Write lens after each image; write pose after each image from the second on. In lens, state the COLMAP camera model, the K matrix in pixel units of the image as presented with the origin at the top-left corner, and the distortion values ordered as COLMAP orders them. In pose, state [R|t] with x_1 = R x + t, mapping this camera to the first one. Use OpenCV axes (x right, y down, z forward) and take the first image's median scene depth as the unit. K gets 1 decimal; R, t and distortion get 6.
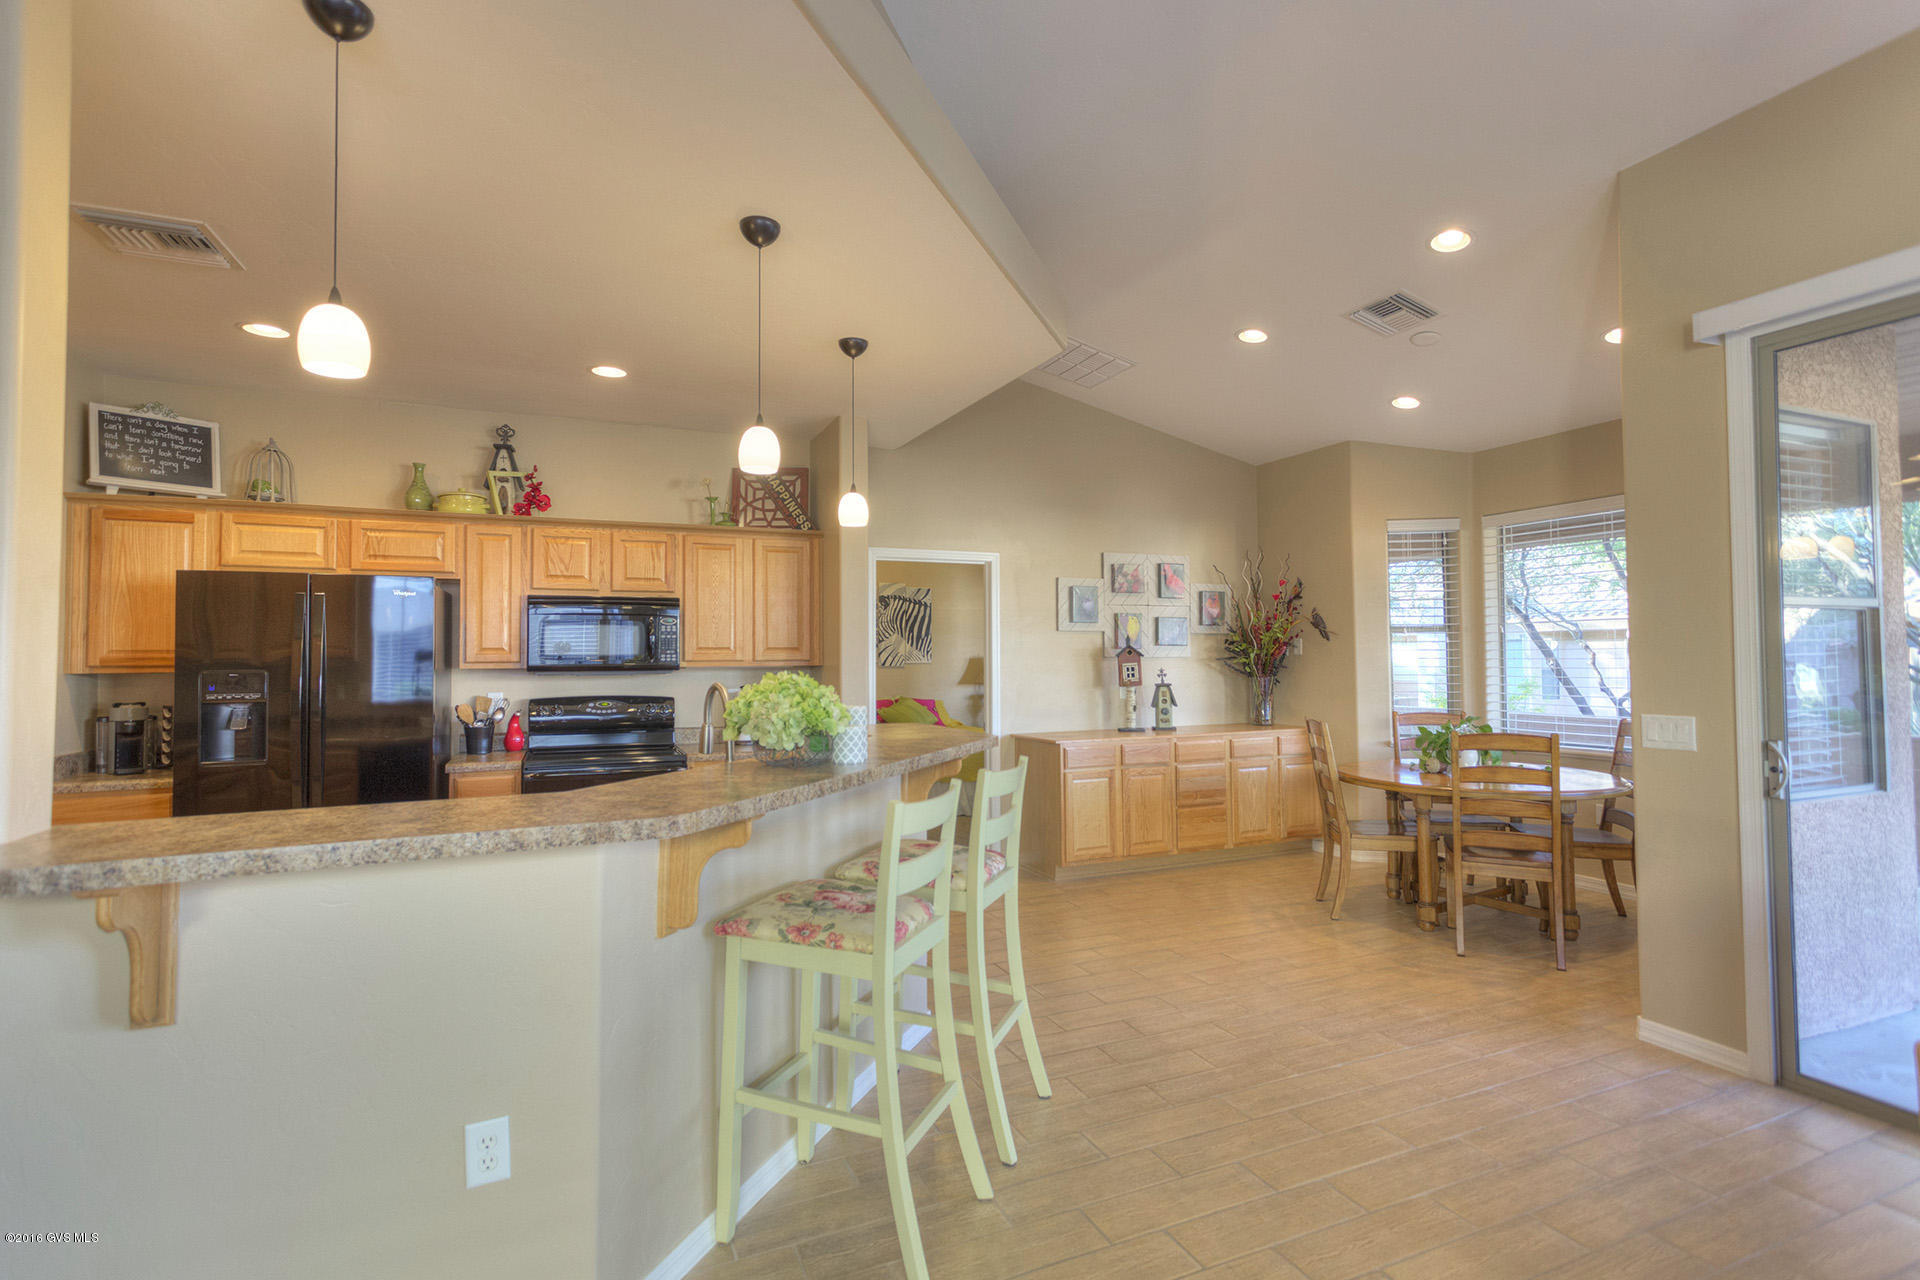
lens RADIAL K [[900.2, 0, 958.5], [0, 900.2, 635.0], [0, 0, 1]] dist [0.000012, 0.001778]
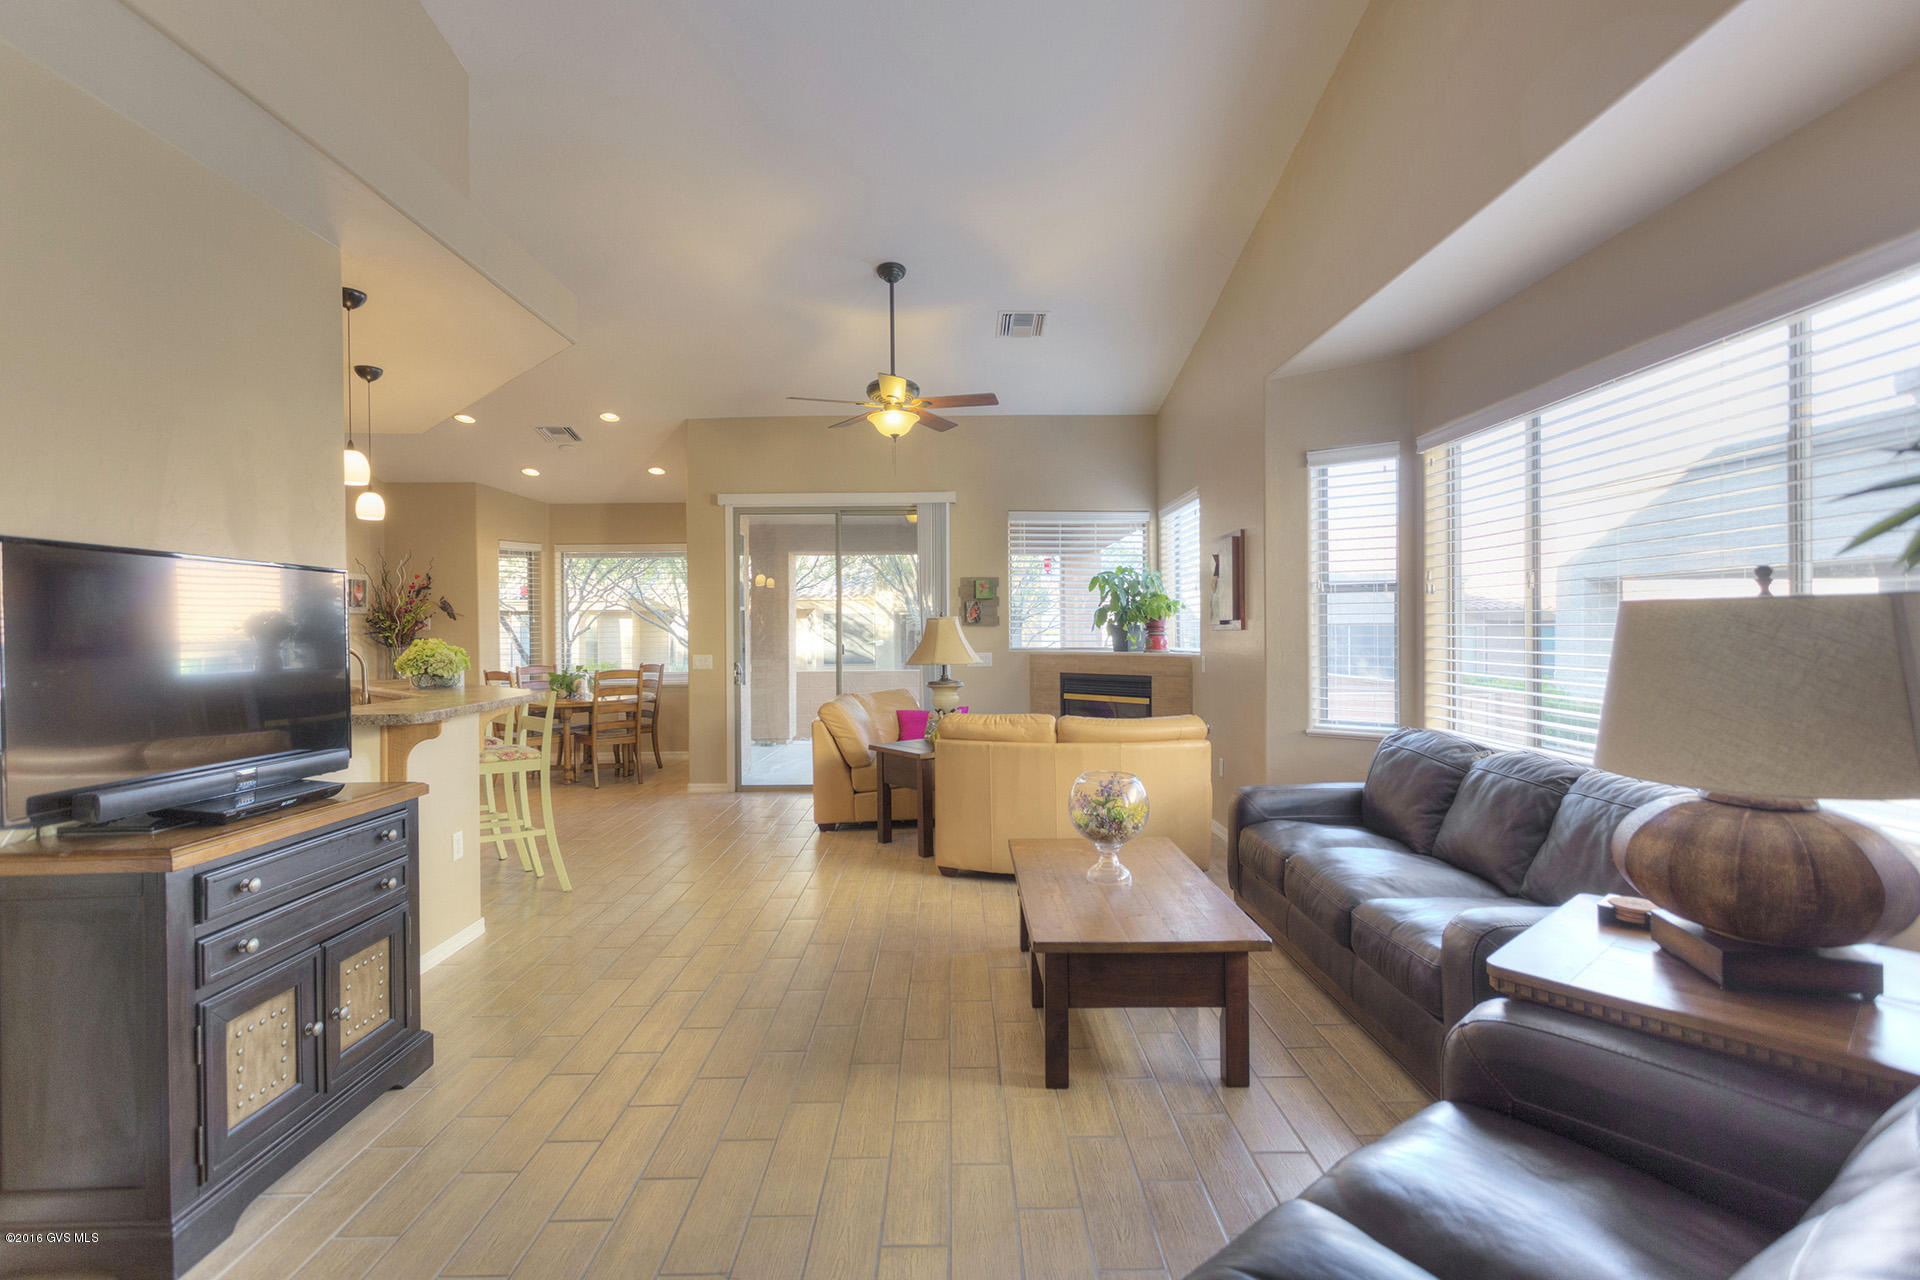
lens RADIAL K [[900.2, 0, 961.4], [0, 900.2, 635.2], [0, 0, 1]] dist [0.000012, 0.001778]
pose [[0.399386, -0.002880, 0.916779, -0.570220], [-0.021546, 0.999689, 0.012526, -0.004862], [-0.916530, -0.024755, 0.399199, -0.296708]]
